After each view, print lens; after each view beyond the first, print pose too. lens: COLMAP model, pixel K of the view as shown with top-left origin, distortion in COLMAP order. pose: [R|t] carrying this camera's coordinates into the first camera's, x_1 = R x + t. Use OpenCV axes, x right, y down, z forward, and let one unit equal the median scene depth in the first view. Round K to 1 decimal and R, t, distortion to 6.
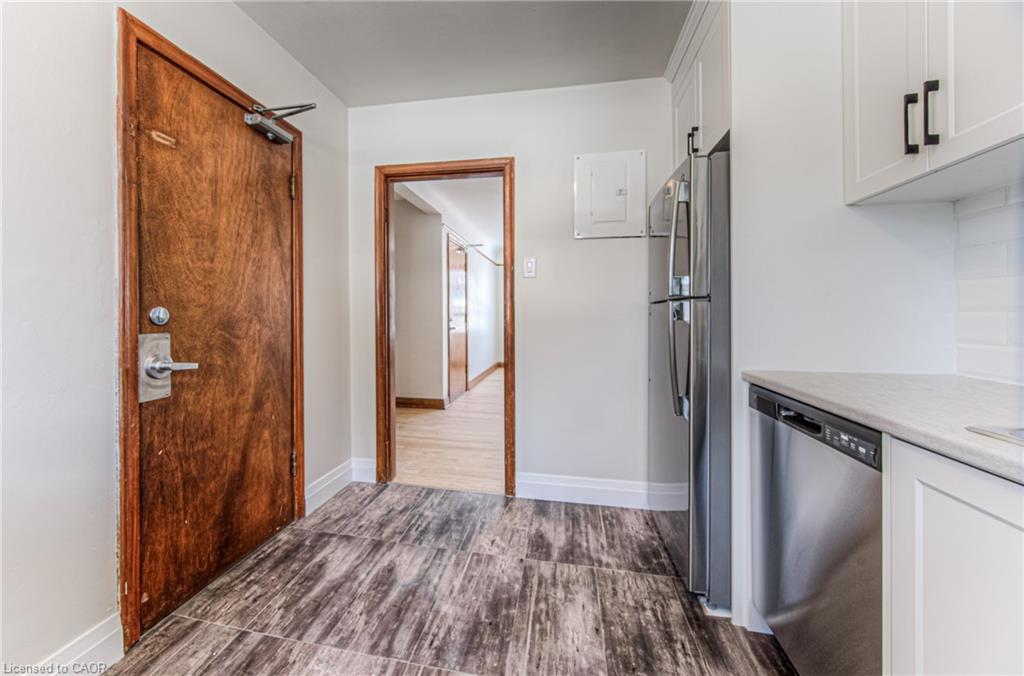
lens RADIAL K [[403.0, 0, 482.2], [0, 403.0, 301.0], [0, 0, 1]] dist [-0.004465, 0.000043]
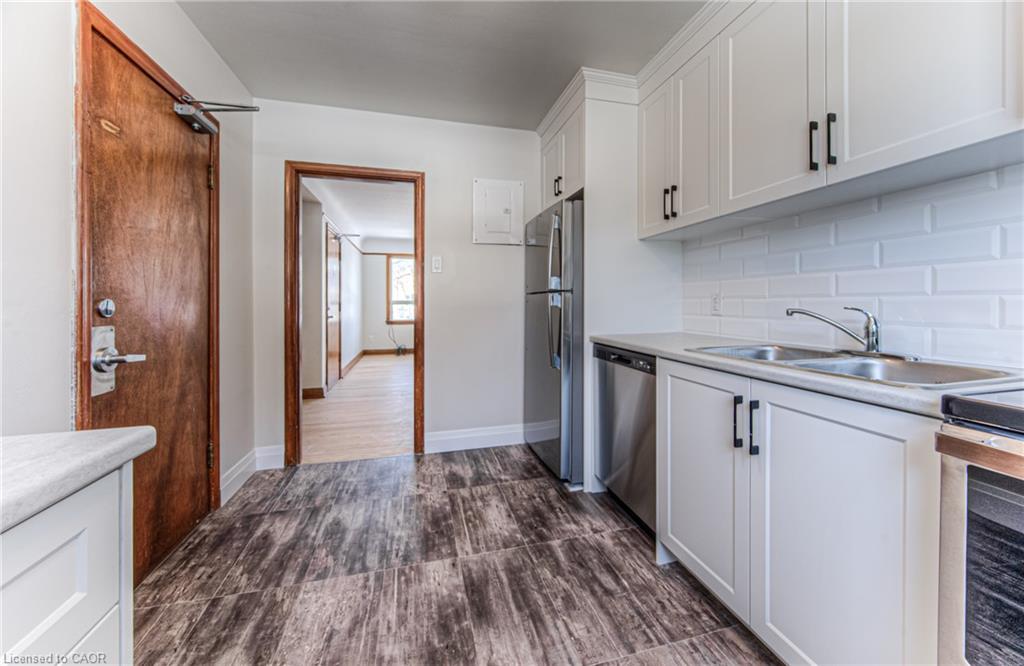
lens RADIAL K [[396.9, 0, 514.7], [0, 396.9, 289.1], [0, 0, 1]] dist [-0.000830, 0.000069]
pose [[0.896041, 0.005256, 0.443940, -0.302993], [-0.005711, 0.999984, -0.000313, -0.013116], [-0.443934, -0.002254, 0.896057, -0.274674]]
